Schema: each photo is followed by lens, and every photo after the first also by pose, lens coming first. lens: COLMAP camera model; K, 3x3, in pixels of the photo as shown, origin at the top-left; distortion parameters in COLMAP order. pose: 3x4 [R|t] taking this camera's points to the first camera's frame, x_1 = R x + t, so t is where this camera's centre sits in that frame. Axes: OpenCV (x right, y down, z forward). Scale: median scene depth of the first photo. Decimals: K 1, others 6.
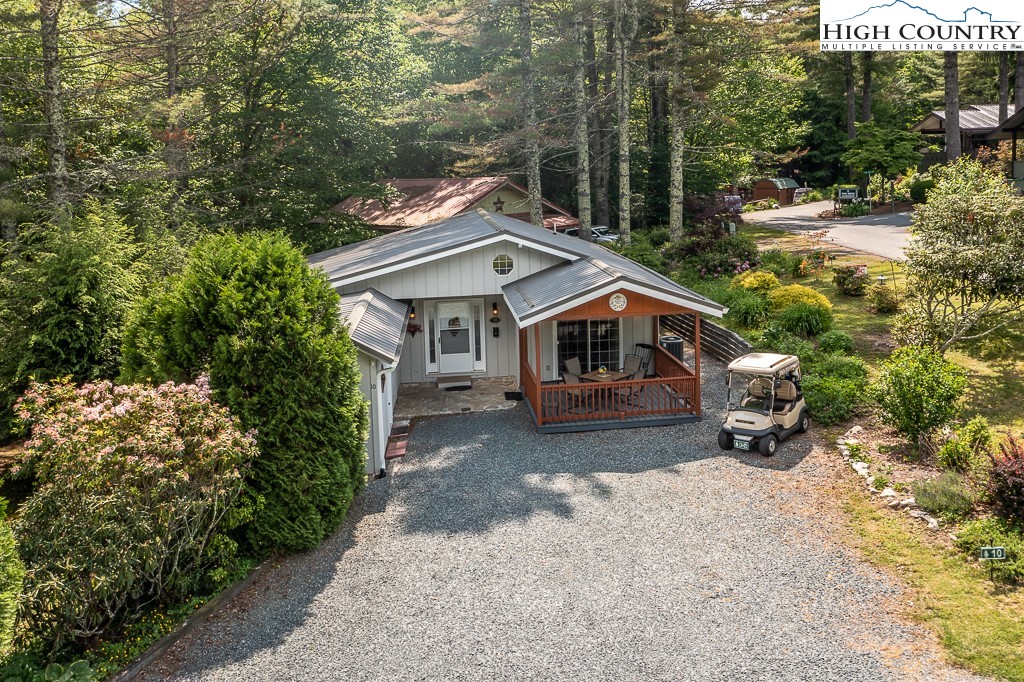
lens RADIAL K [[816.0, 0, 515.7], [0, 816.0, 229.1], [0, 0, 1]] dist [-0.004857, -0.004006]
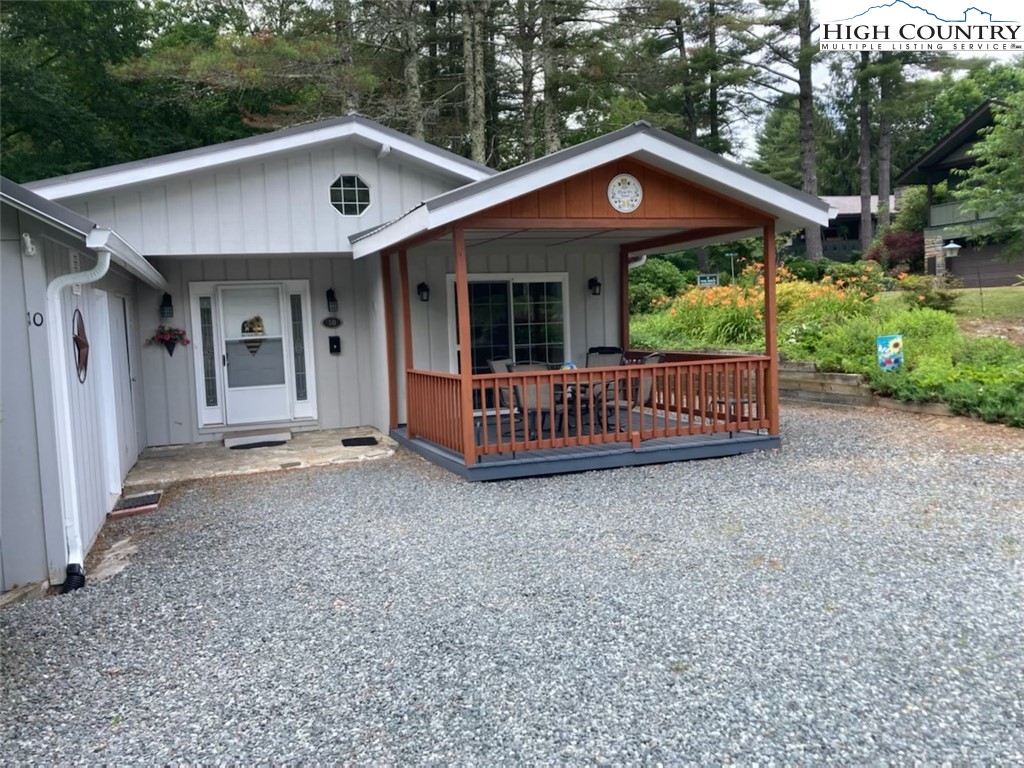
lens RADIAL K [[838.9, 0, 484.6], [0, 838.9, 382.8], [0, 0, 1]] dist [0.029311, 0.000891]
pose [[0.974380, -0.025927, 0.223410, -0.051510], [0.029557, 0.999480, -0.012917, 0.161378], [-0.222959, 0.019190, 0.974639, 0.435871]]
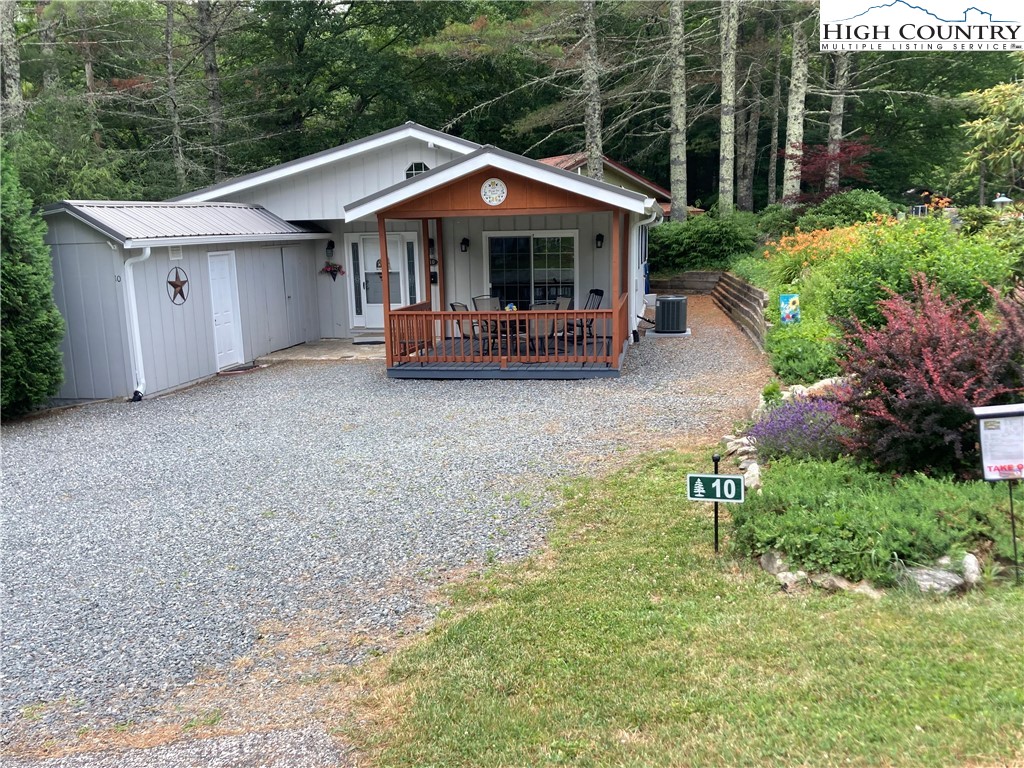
lens RADIAL K [[840.4, 0, 512.0], [0, 840.4, 384.0], [0, 0, 1]] dist [0.020395, -0.001140]
pose [[0.958132, 0.056295, -0.280738, 0.276643], [-0.025762, 0.993454, 0.111286, 0.135912], [0.285165, -0.099394, 0.953311, 0.252077]]
